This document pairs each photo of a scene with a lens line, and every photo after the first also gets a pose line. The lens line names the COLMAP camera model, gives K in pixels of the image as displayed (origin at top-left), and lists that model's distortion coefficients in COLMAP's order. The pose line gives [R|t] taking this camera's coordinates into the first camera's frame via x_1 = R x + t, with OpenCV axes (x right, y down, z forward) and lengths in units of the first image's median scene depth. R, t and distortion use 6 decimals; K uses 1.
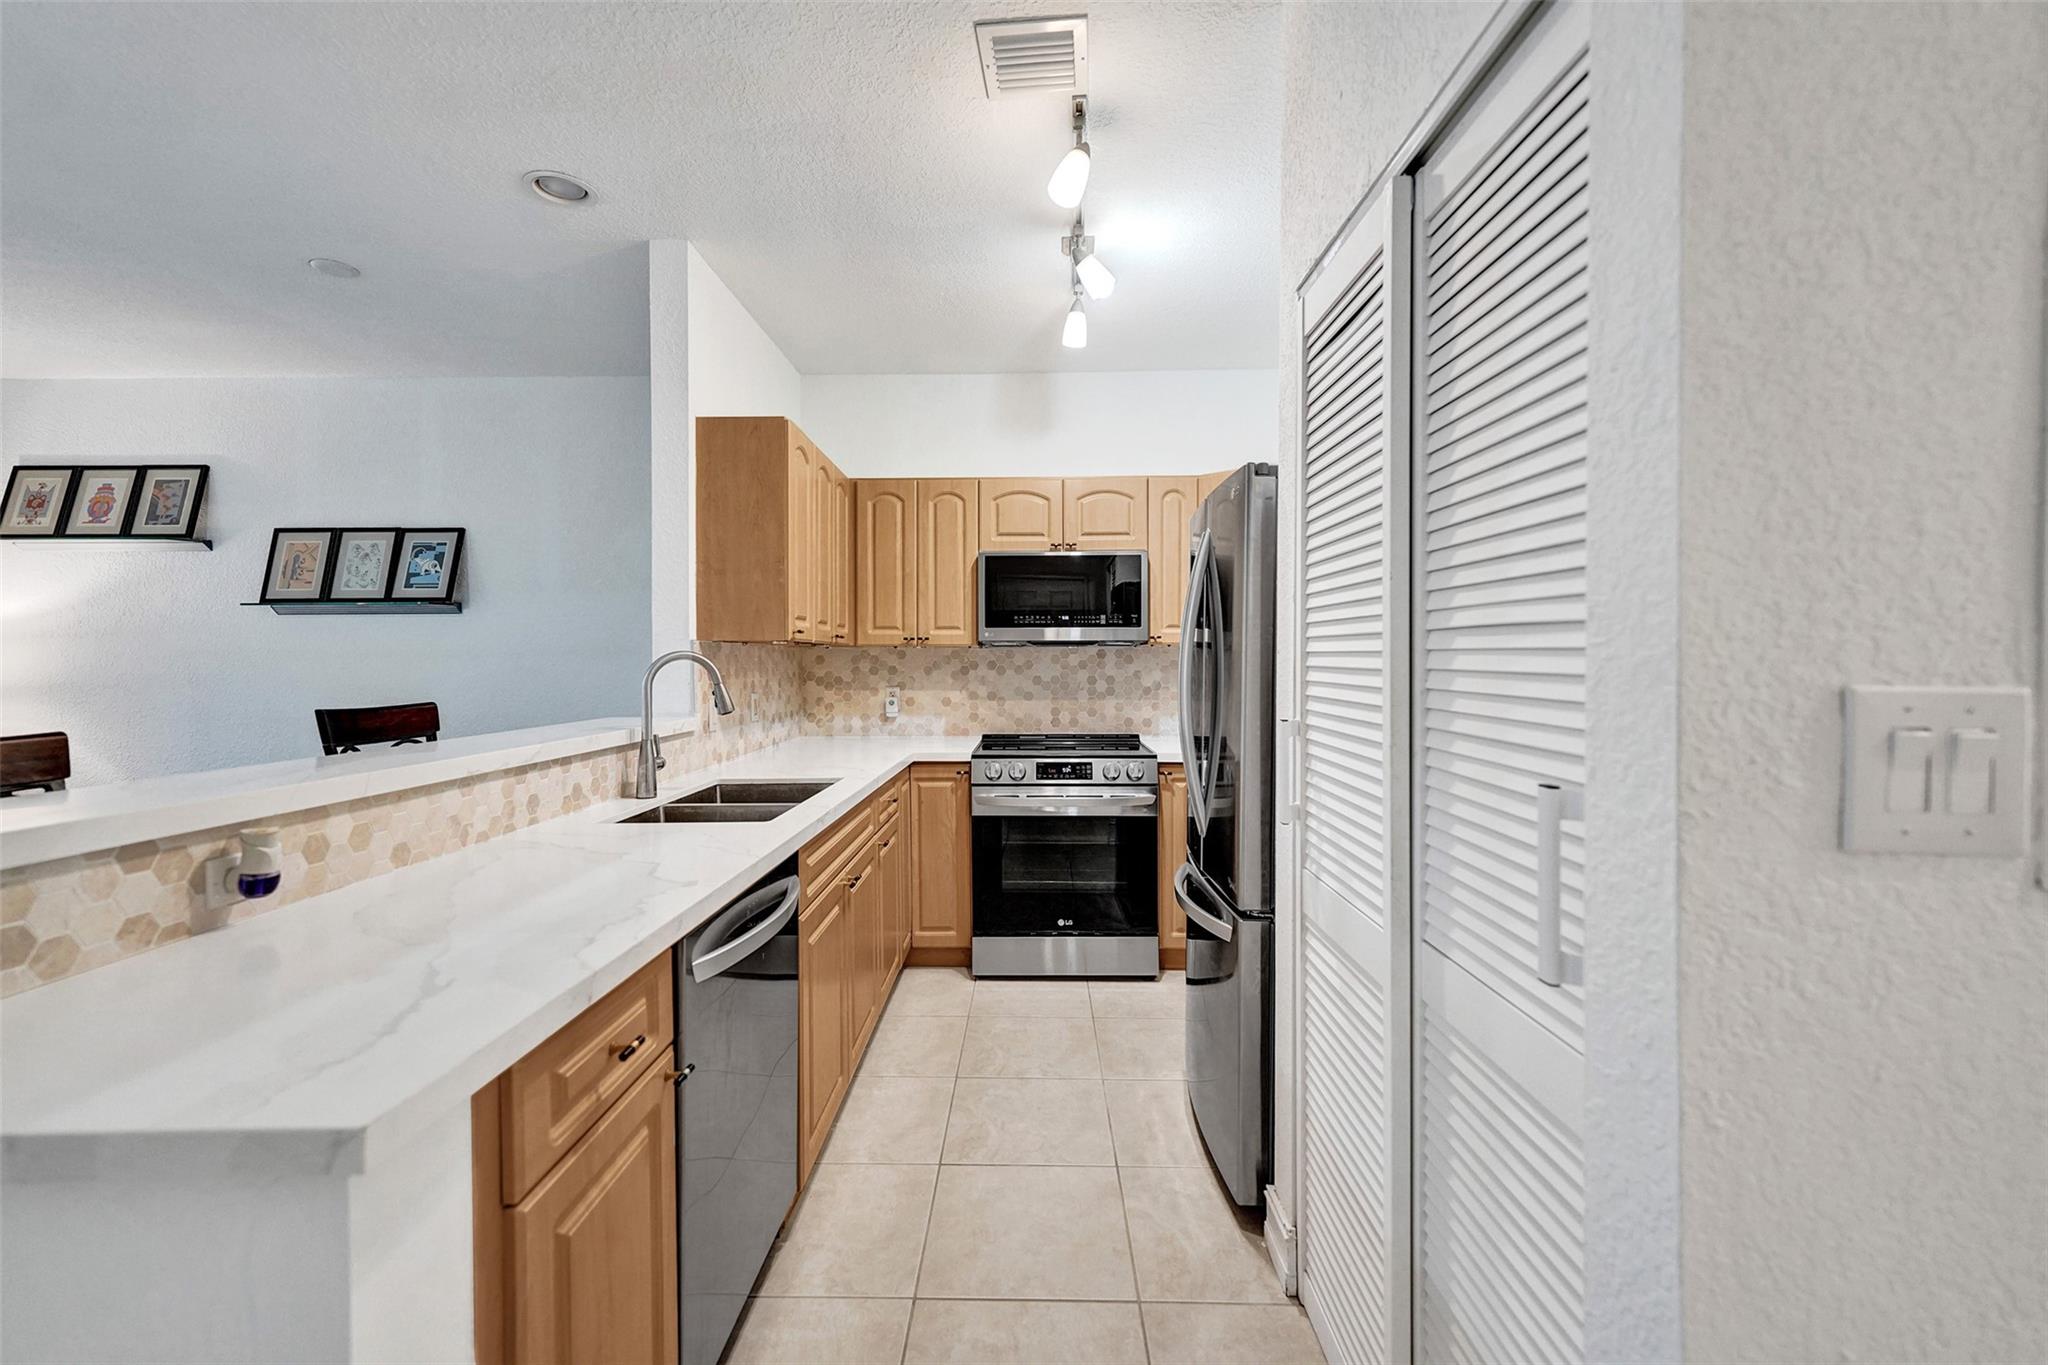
lens RADIAL K [[838.9, 0, 1021.3], [0, 838.9, 664.2], [0, 0, 1]] dist [0.010811, 0.000297]
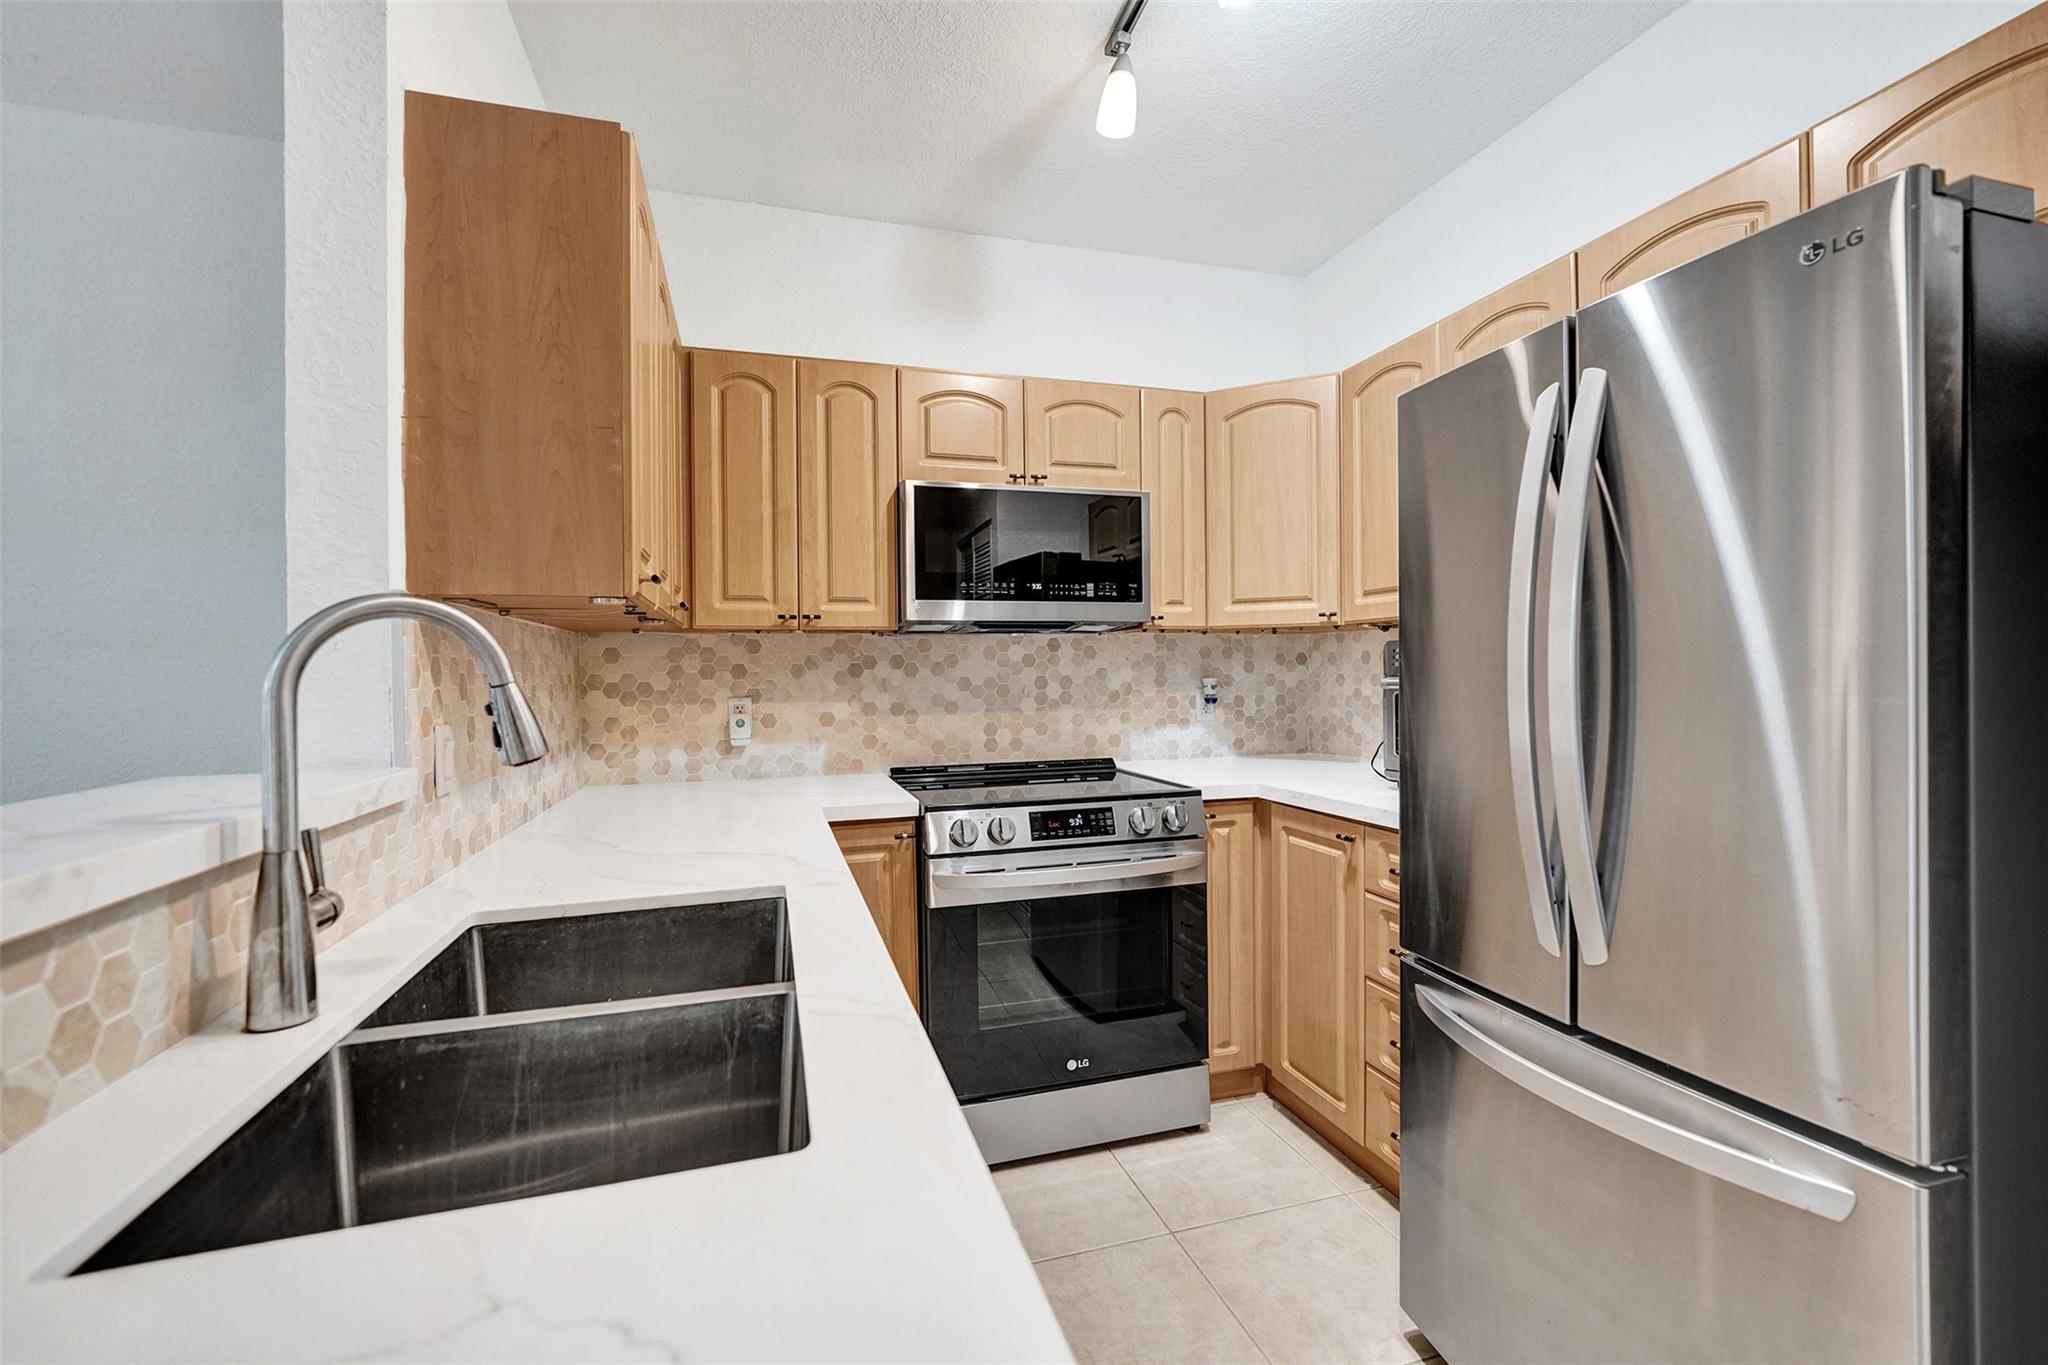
lens RADIAL K [[854.7, 0, 1010.7], [0, 854.7, 669.5], [0, 0, 1]] dist [-0.001397, -0.000244]
pose [[0.952975, -0.009029, 0.302915, -0.169971], [0.011900, 0.999900, -0.007634, 0.014654], [-0.302816, 0.010880, 0.952987, 0.367752]]
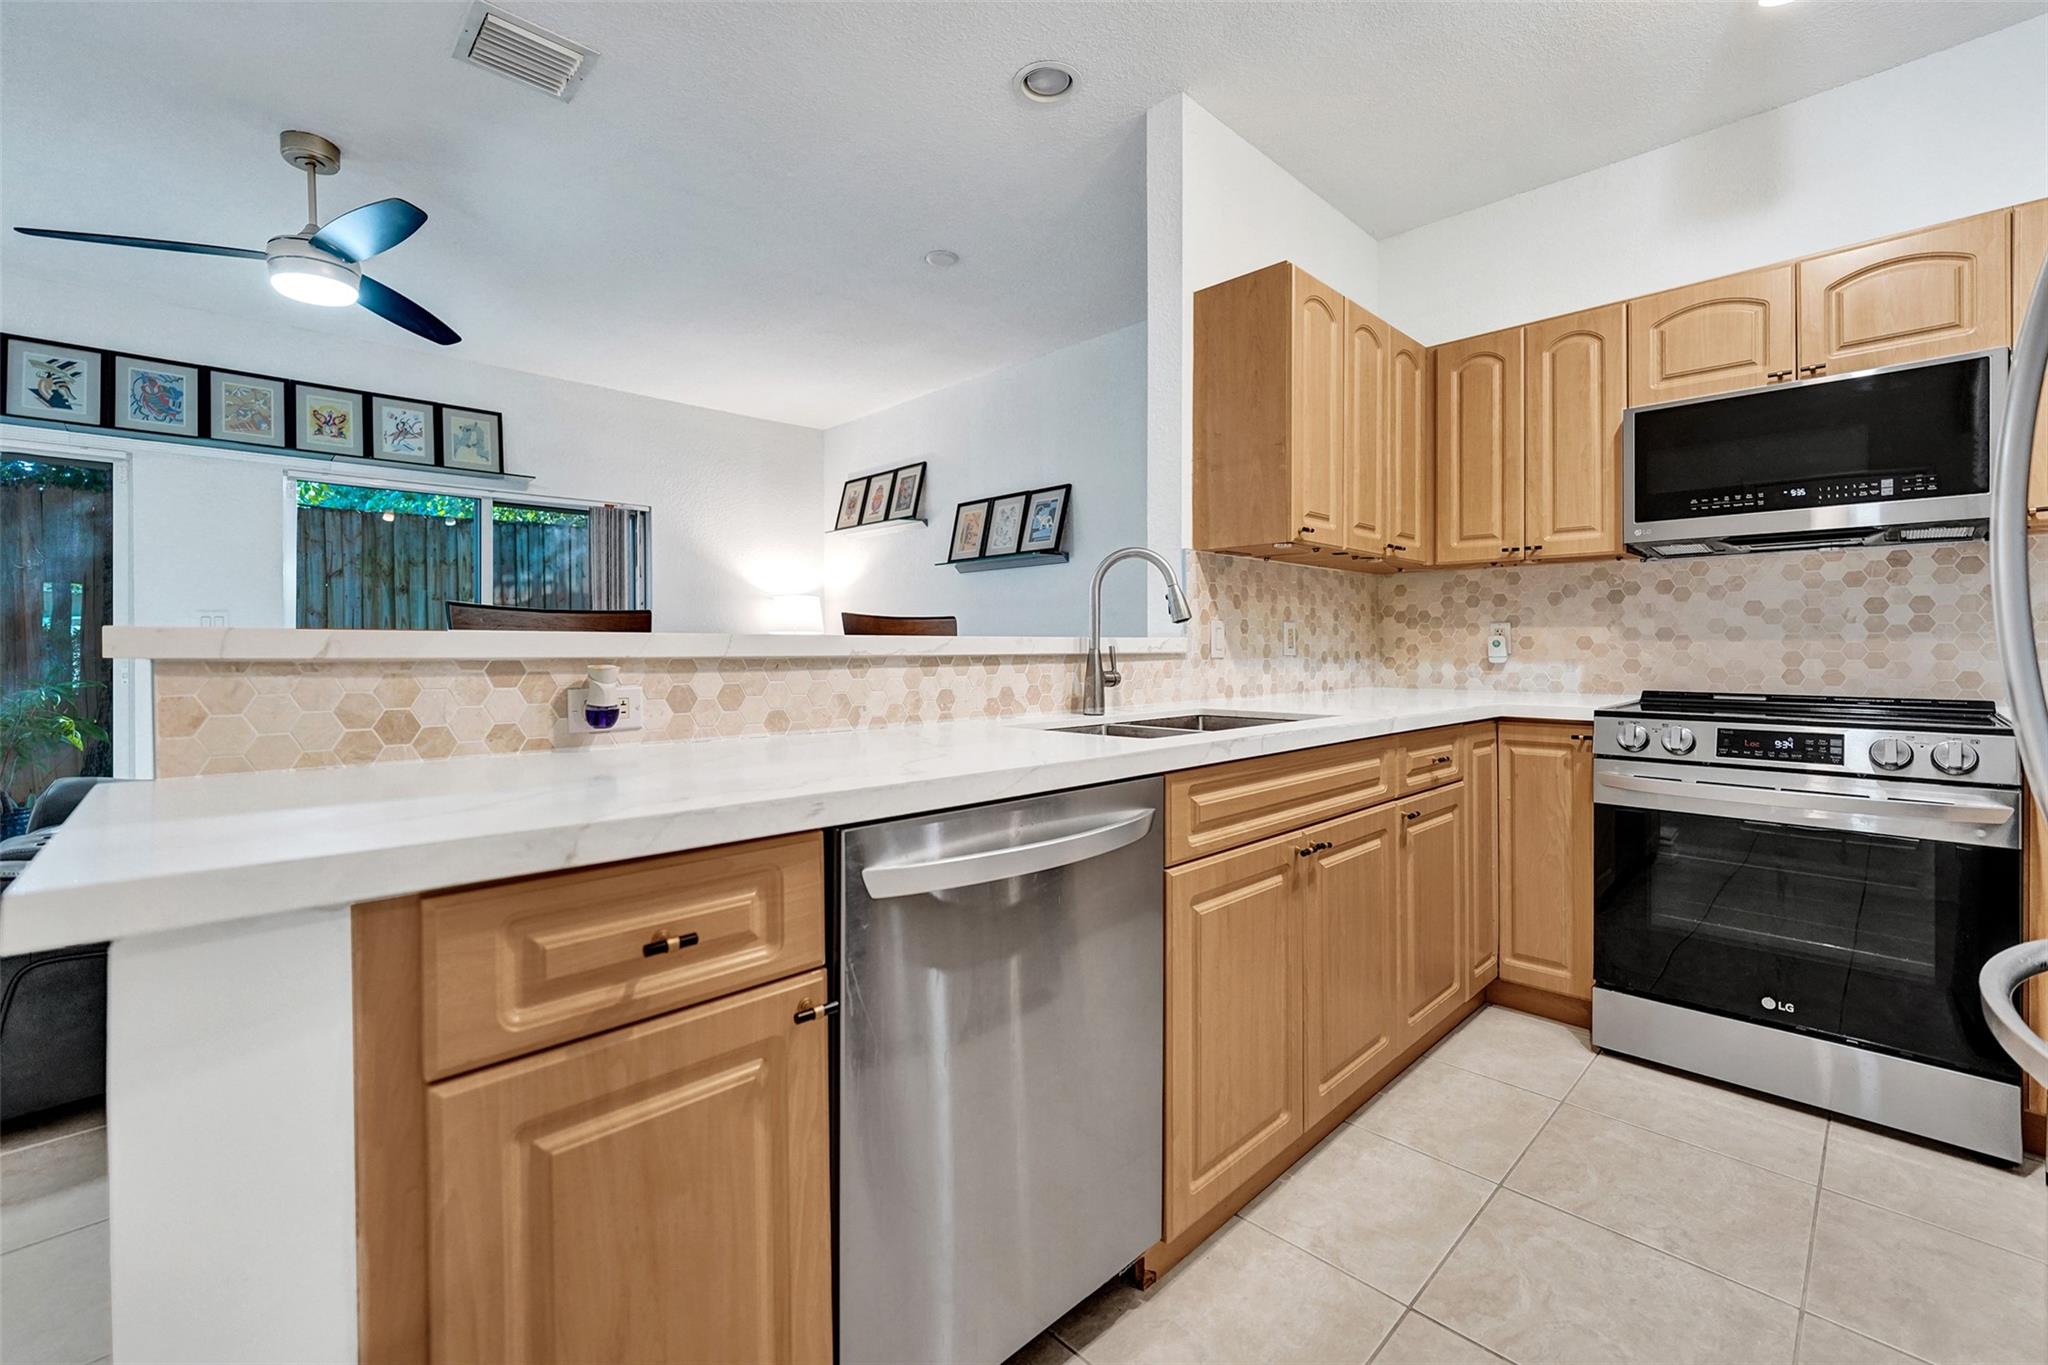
lens RADIAL K [[856.0, 0, 1031.3], [0, 856.0, 646.7], [0, 0, 1]] dist [-0.009272, 0.000046]
pose [[0.715208, 0.002829, -0.698905, 0.084562], [-0.003747, 0.999993, 0.000213, 0.054855], [0.698901, 0.002466, 0.715214, 0.196202]]
